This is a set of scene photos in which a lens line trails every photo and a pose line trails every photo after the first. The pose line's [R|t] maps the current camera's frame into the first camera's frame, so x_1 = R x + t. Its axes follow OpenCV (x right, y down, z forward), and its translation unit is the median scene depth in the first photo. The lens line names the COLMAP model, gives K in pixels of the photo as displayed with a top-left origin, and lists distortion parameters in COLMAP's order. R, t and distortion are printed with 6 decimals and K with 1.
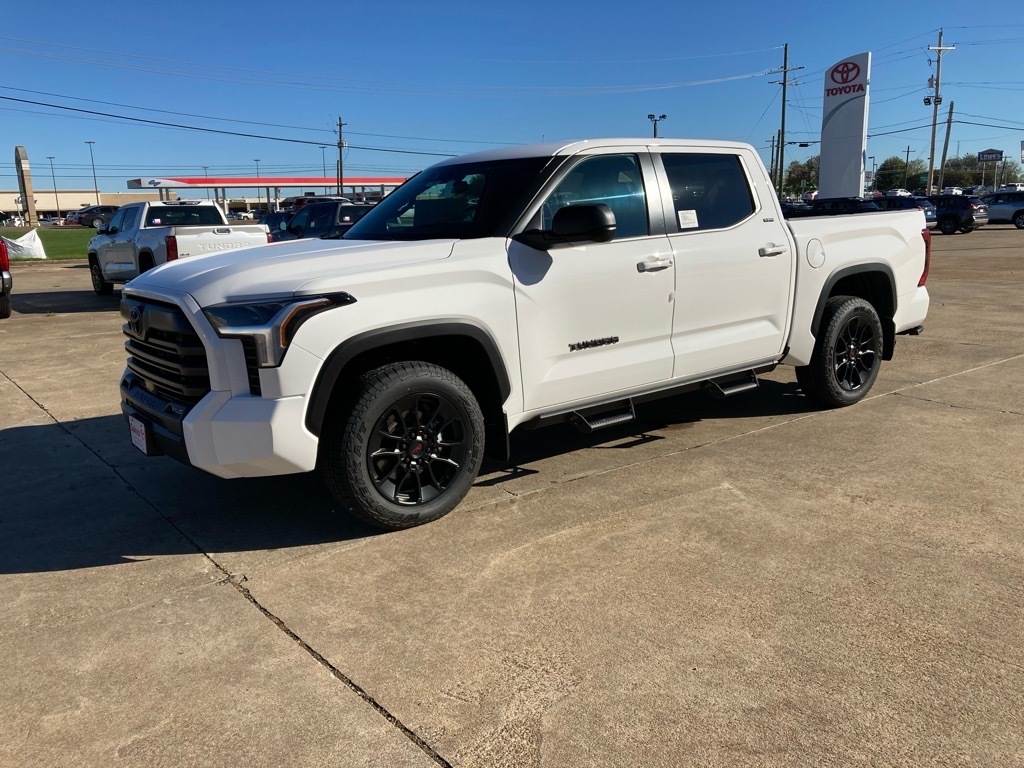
lens RADIAL K [[845.5, 0, 504.1], [0, 845.5, 386.9], [0, 0, 1]] dist [0.020604, -0.018538]
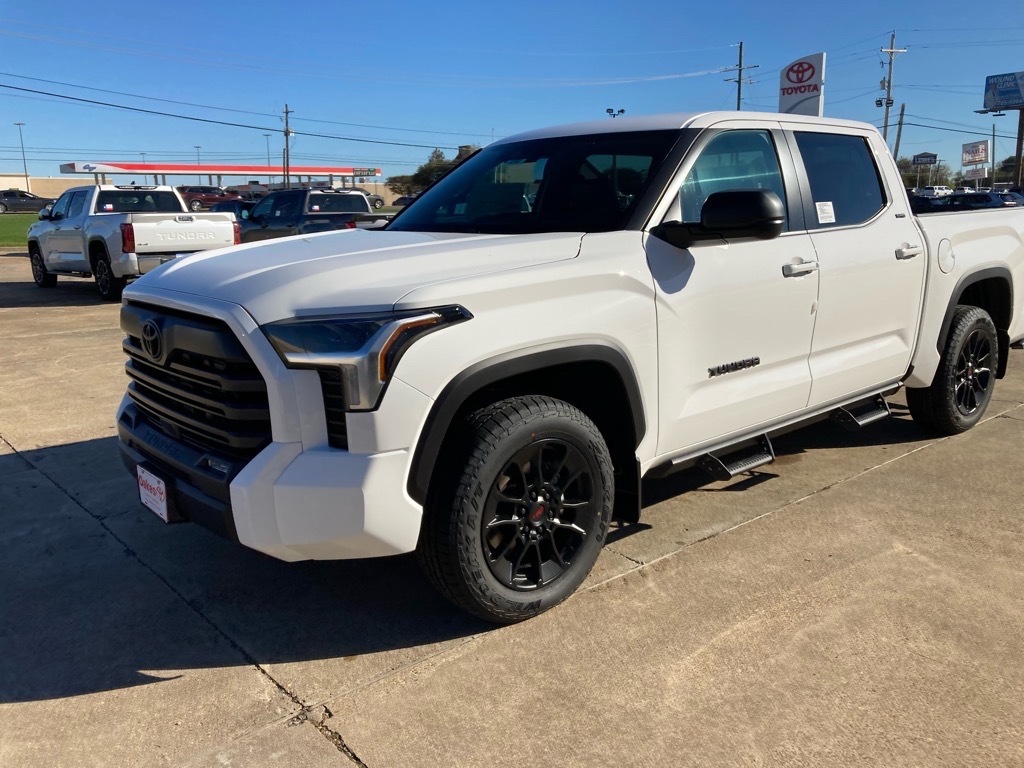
lens RADIAL K [[845.5, 0, 504.7], [0, 845.5, 385.4], [0, 0, 1]] dist [0.020604, -0.018538]
pose [[0.997766, 0.003816, 0.066690, -0.151437], [-0.004177, 0.999977, 0.005273, -0.035820], [-0.066668, -0.005540, 0.997760, 0.212616]]
